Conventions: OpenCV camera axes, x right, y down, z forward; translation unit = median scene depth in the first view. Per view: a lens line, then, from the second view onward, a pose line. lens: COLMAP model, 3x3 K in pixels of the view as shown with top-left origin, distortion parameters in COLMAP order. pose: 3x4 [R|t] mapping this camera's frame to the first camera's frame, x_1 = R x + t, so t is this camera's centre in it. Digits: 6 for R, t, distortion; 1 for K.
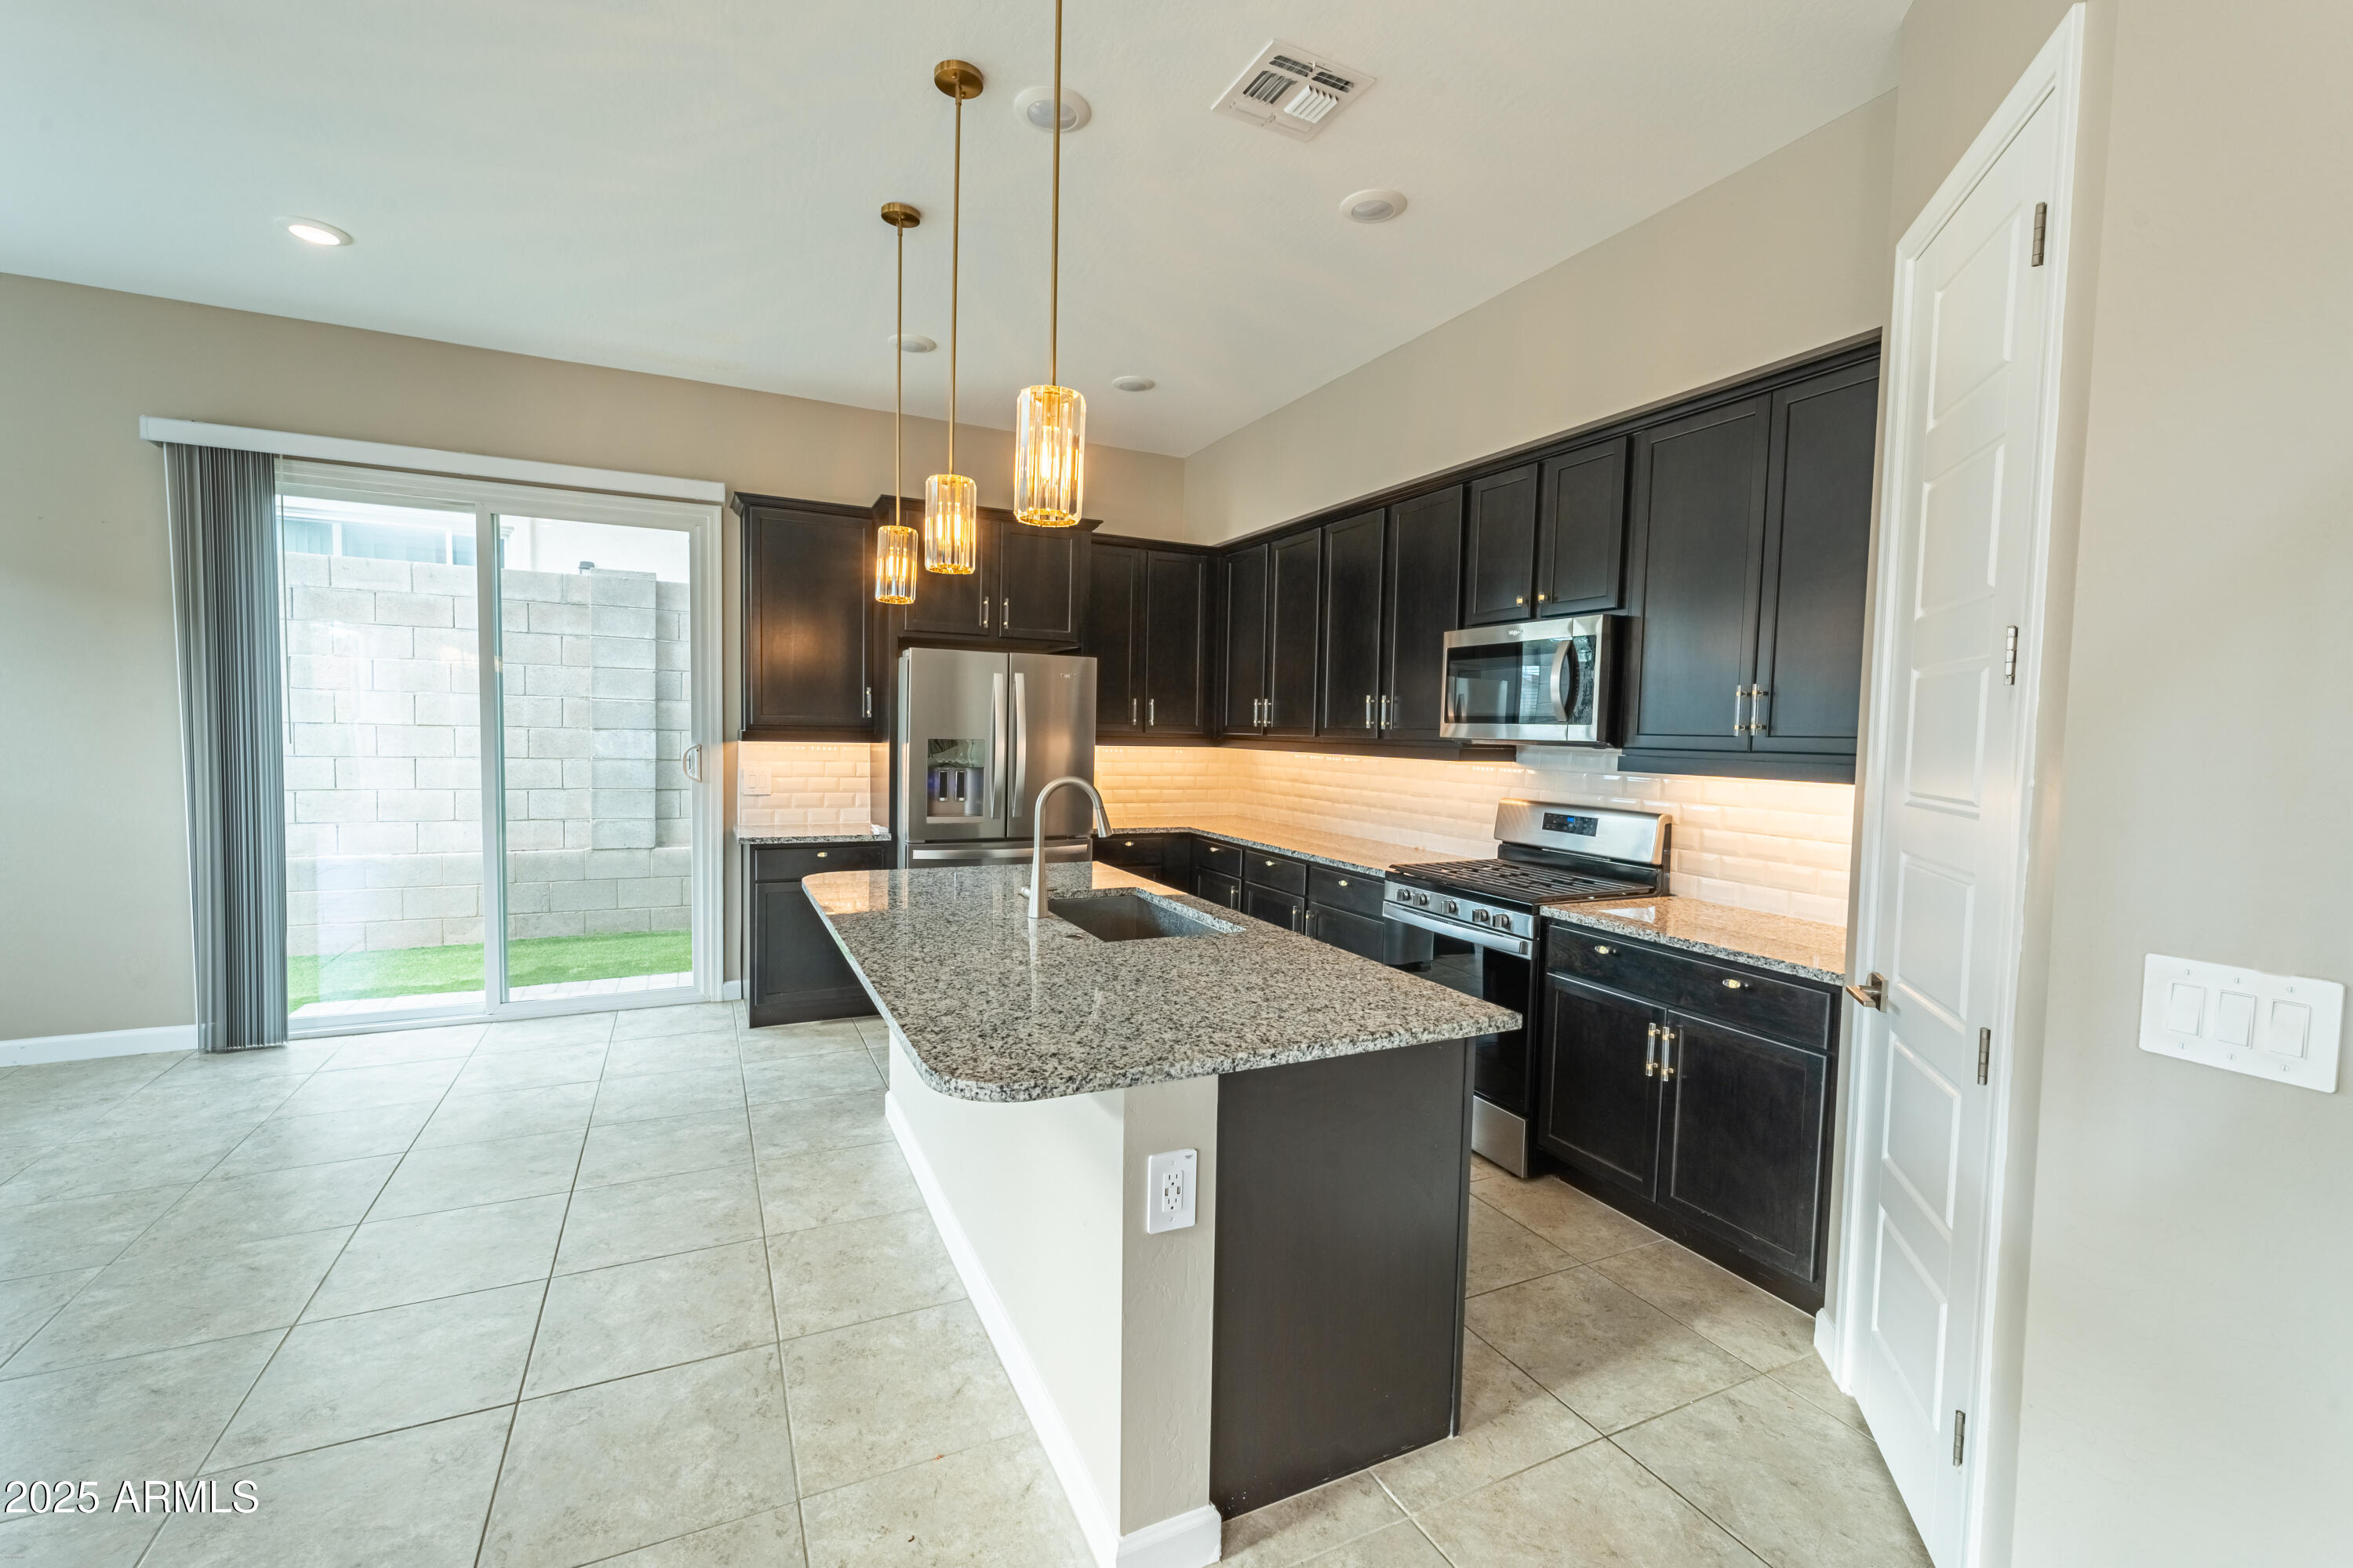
lens RADIAL K [[987.1, 0, 1173.9], [0, 987.1, 785.1], [0, 0, 1]] dist [0.001814, -0.000822]
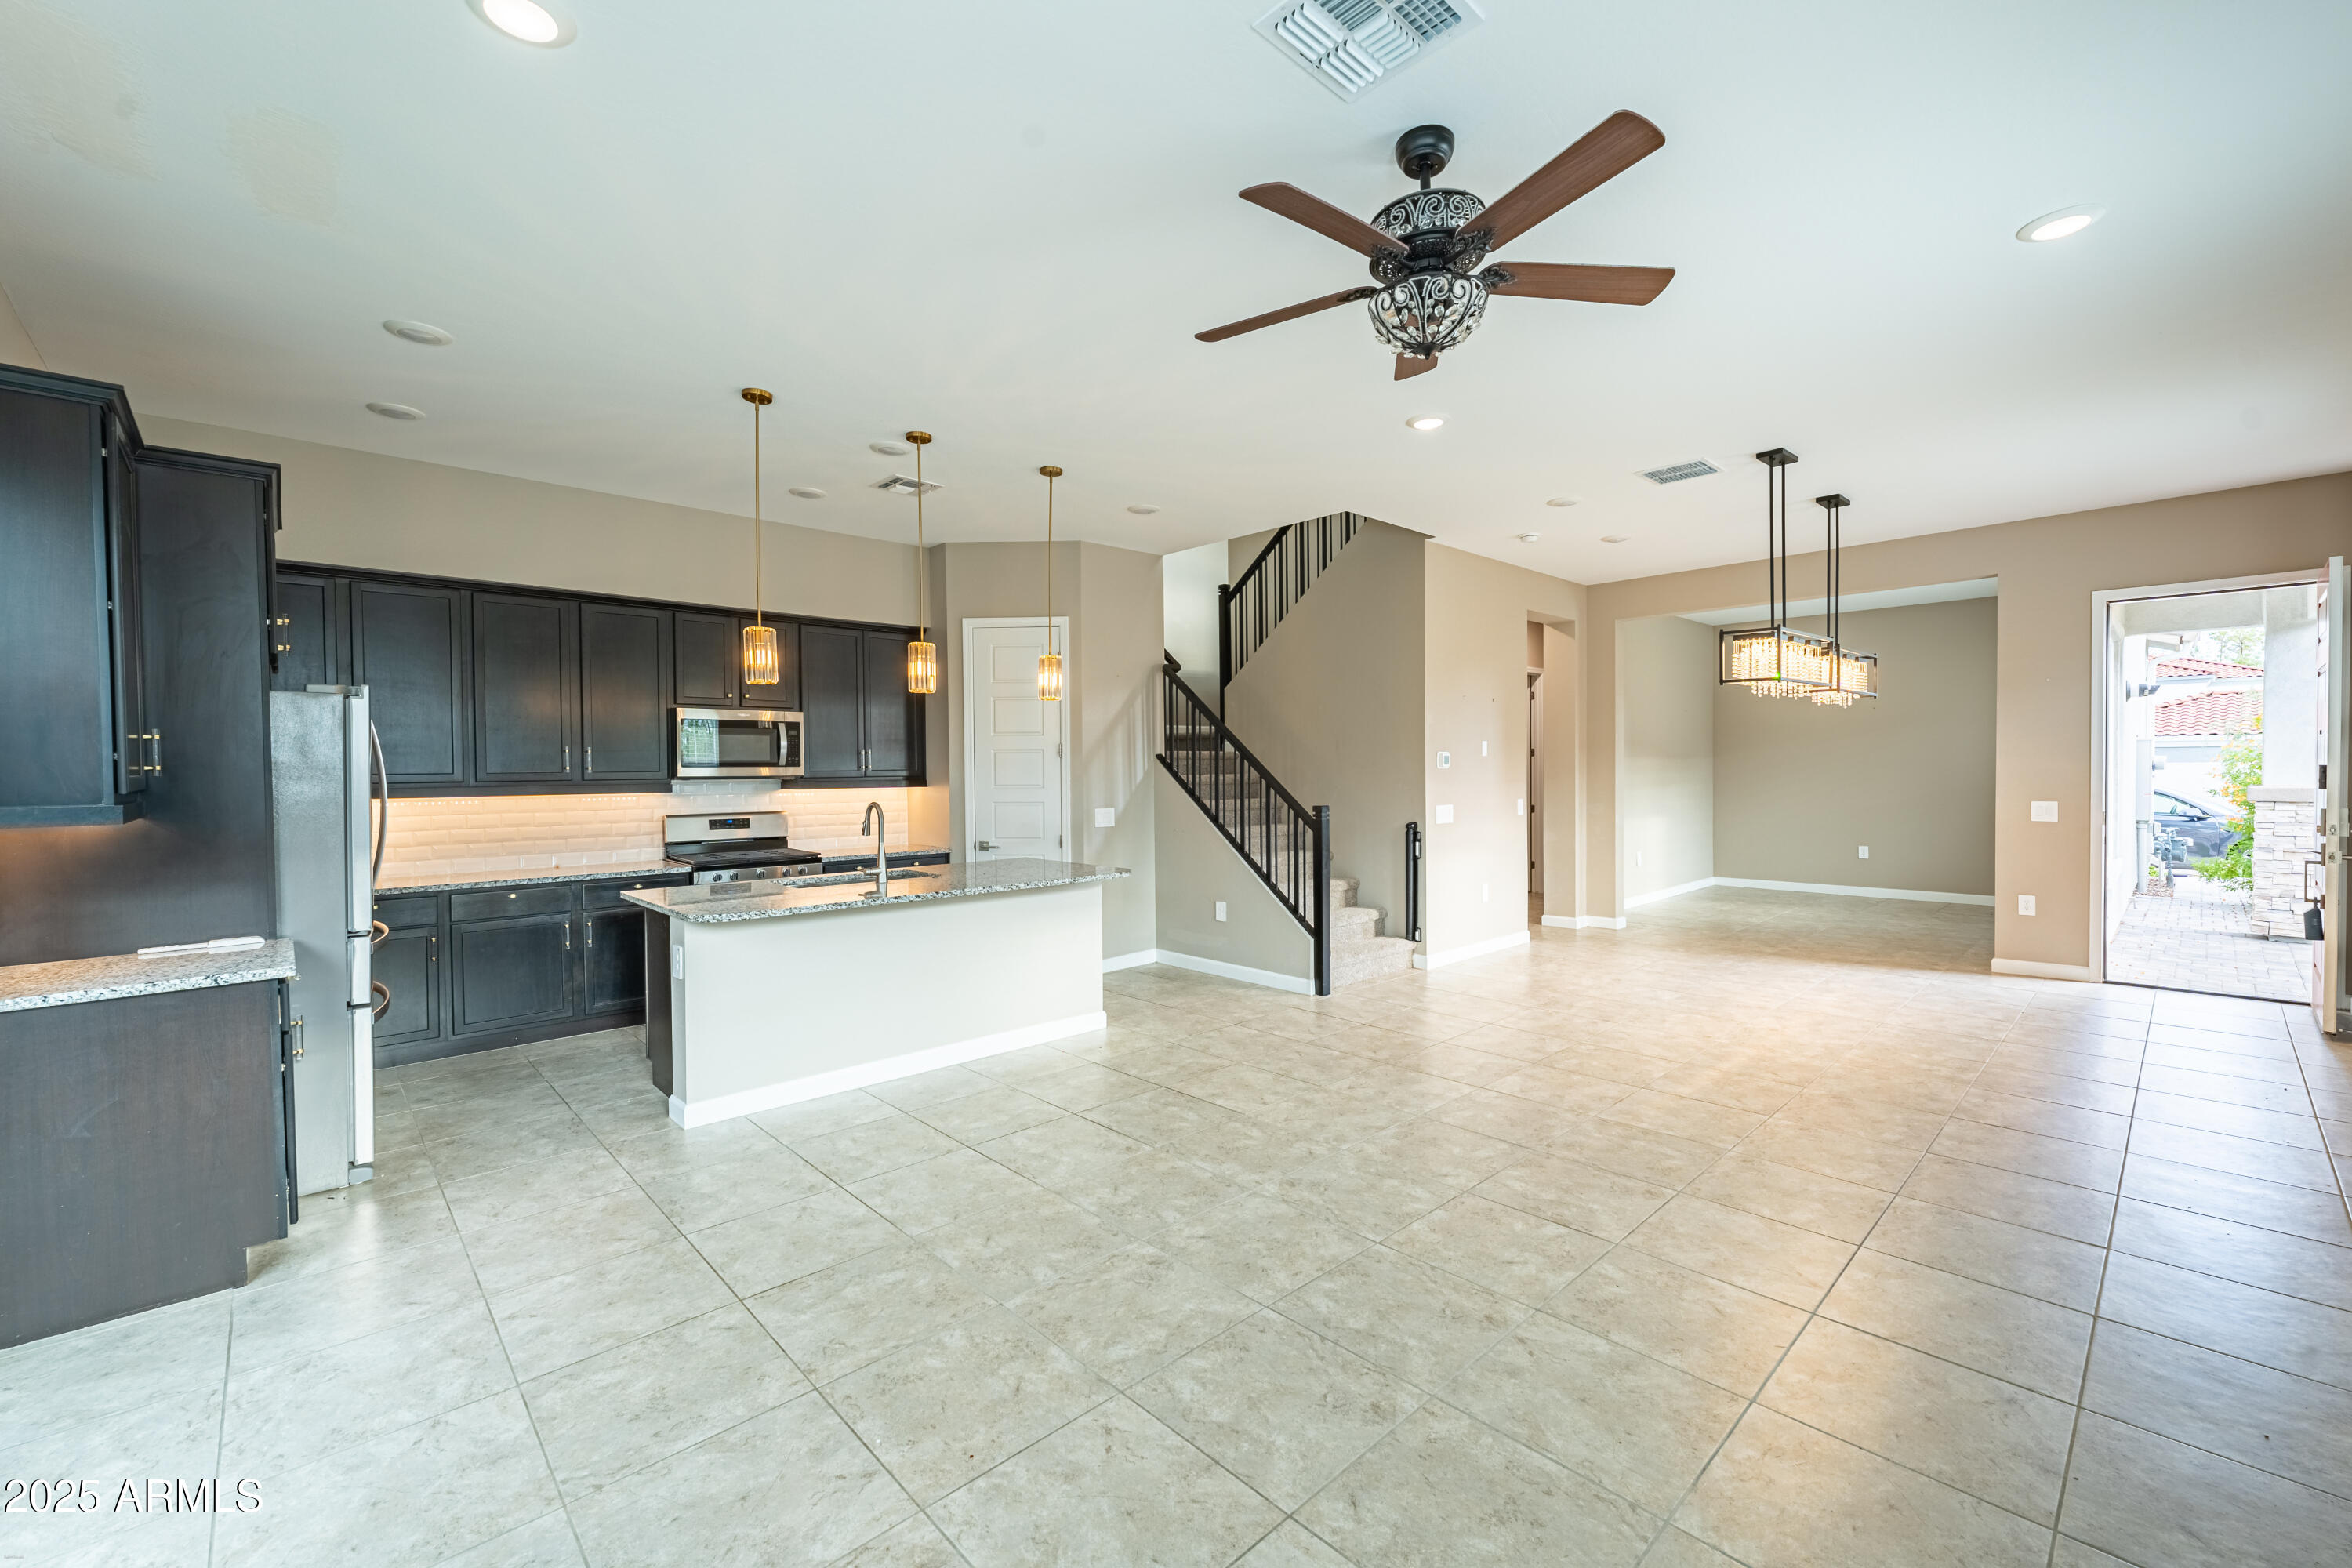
lens RADIAL K [[956.8, 0, 1171.1], [0, 956.8, 784.8], [0, 0, 1]] dist [0.002277, -0.000695]
pose [[-0.292165, -0.037549, 0.955631, -1.677765], [0.058408, 0.996663, 0.057018, -0.093608], [-0.954583, 0.072475, -0.288997, 0.868673]]
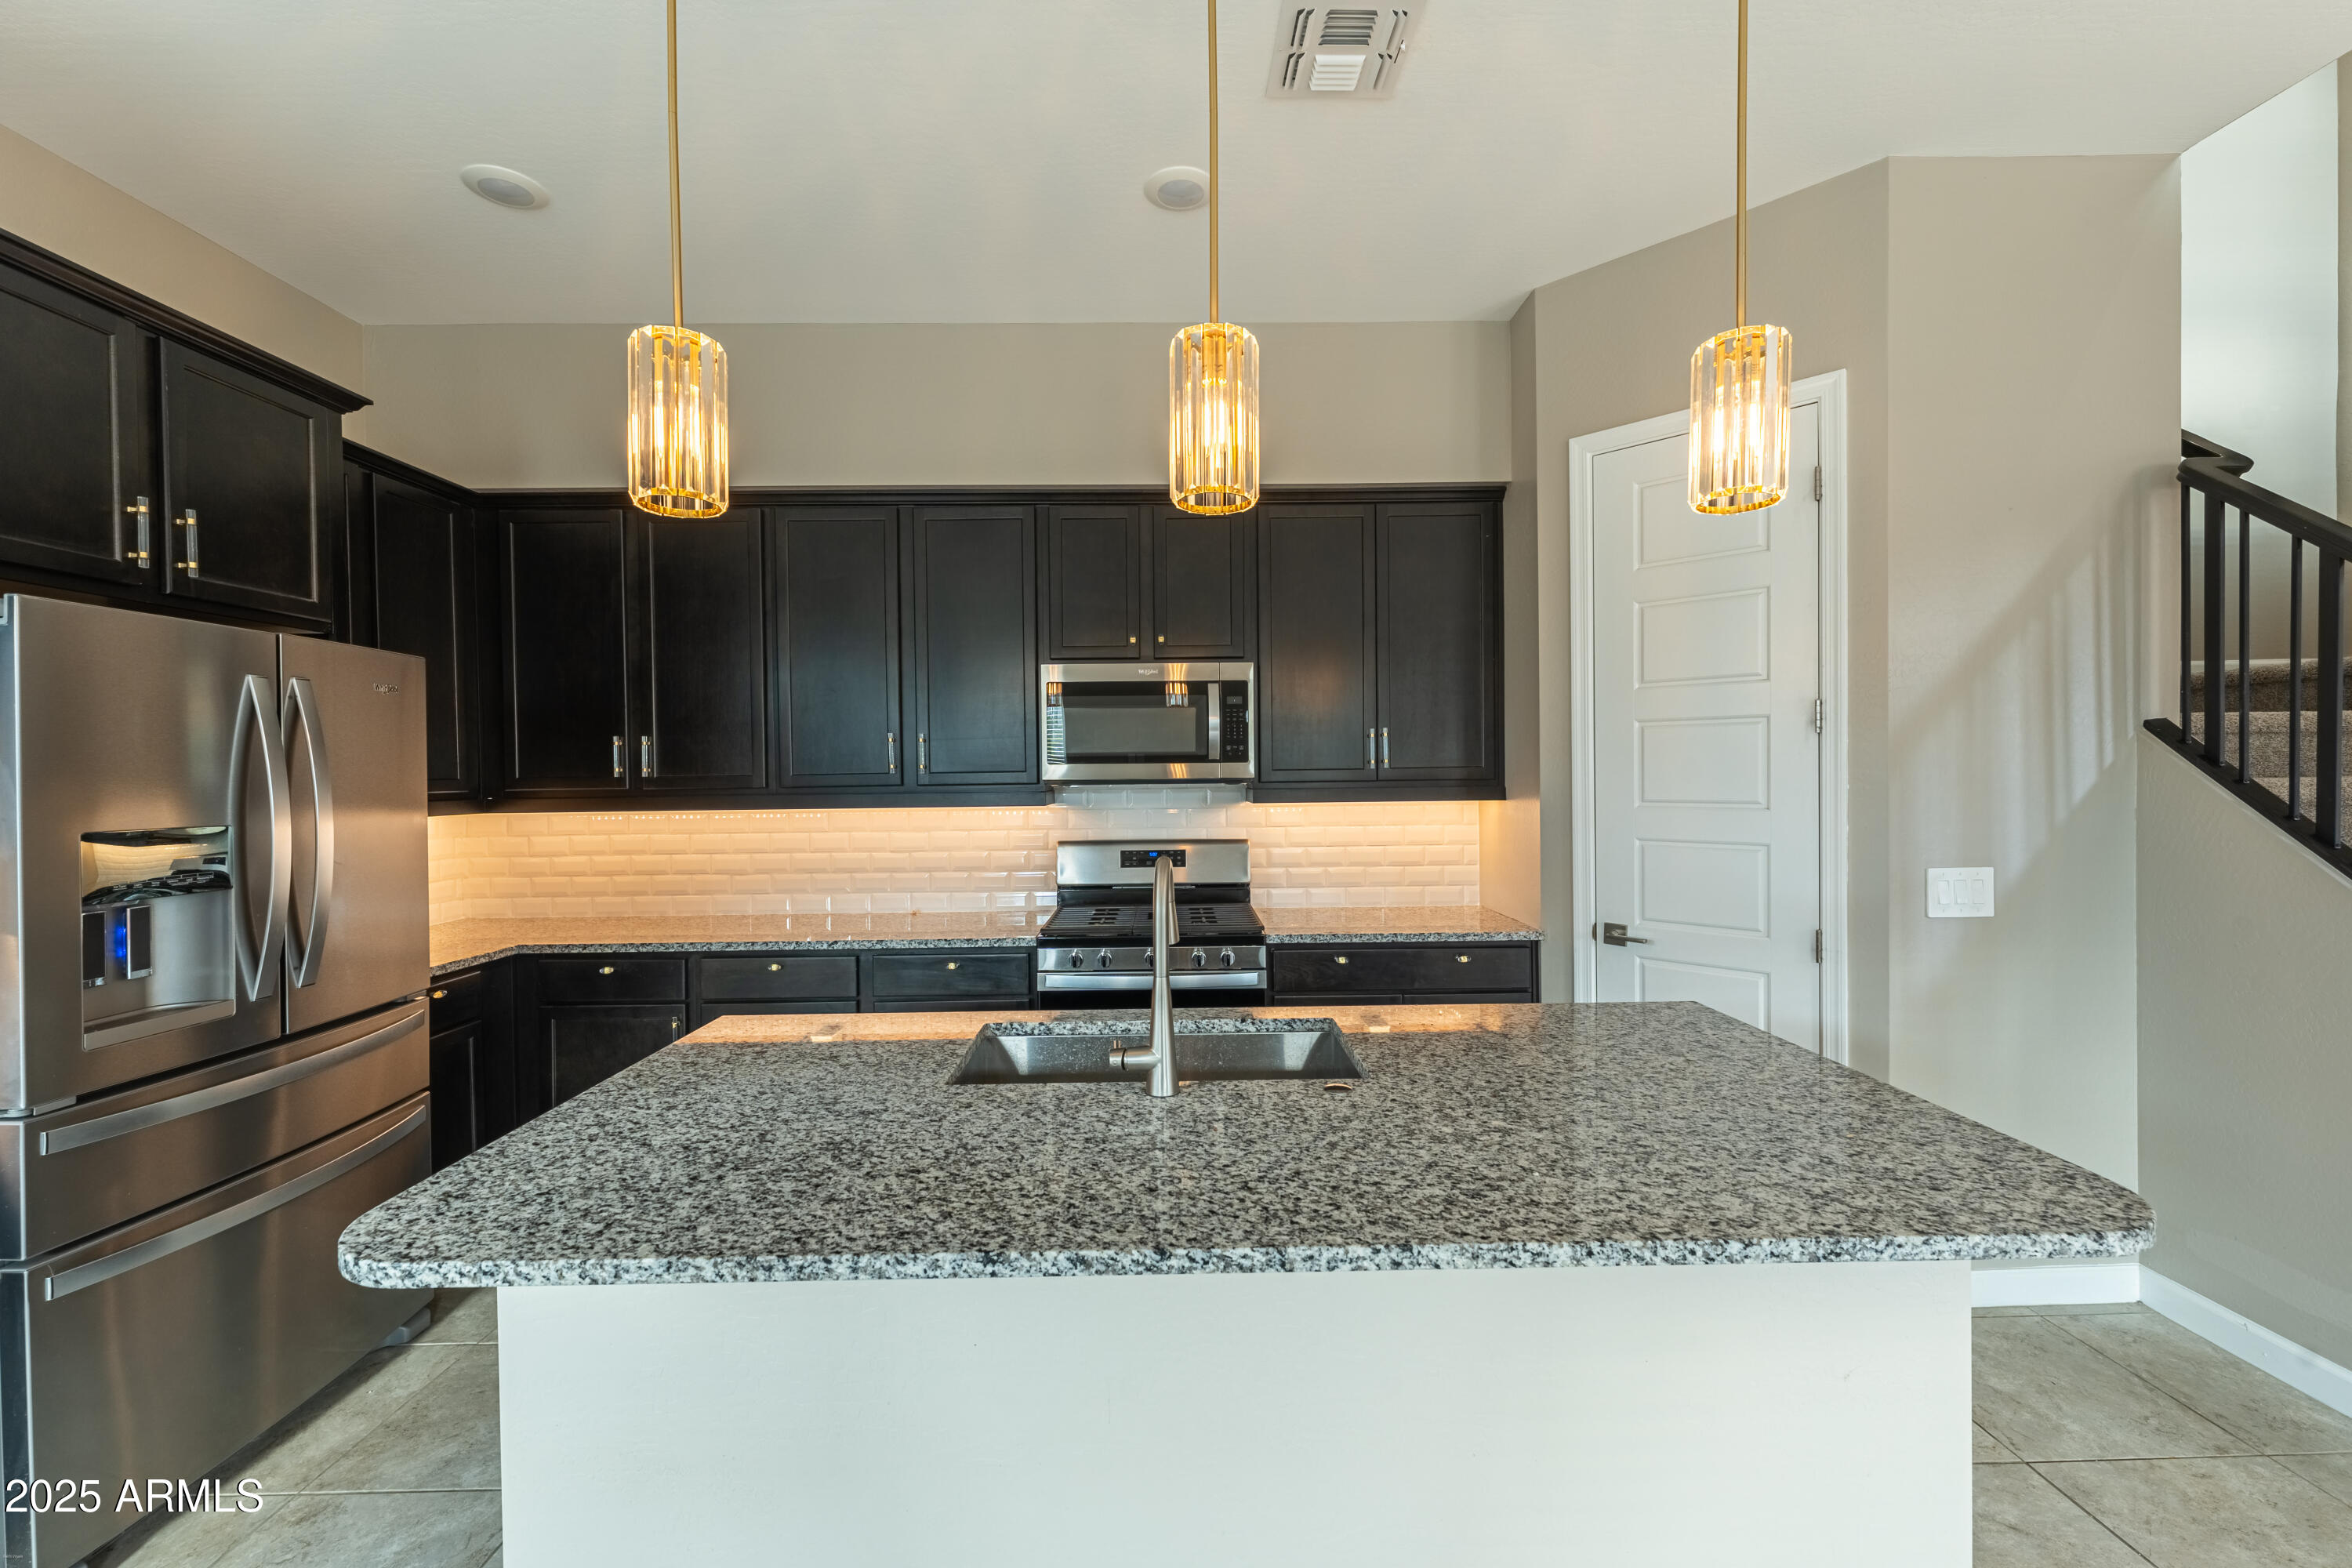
lens RADIAL K [[956.8, 0, 1174.3], [0, 956.8, 781.7], [0, 0, 1]] dist [0.002277, -0.000695]
pose [[0.425197, -0.037832, 0.904310, -0.581675], [0.075344, 0.997138, 0.006290, -0.053569], [-0.901960, 0.065459, 0.426830, 0.640449]]
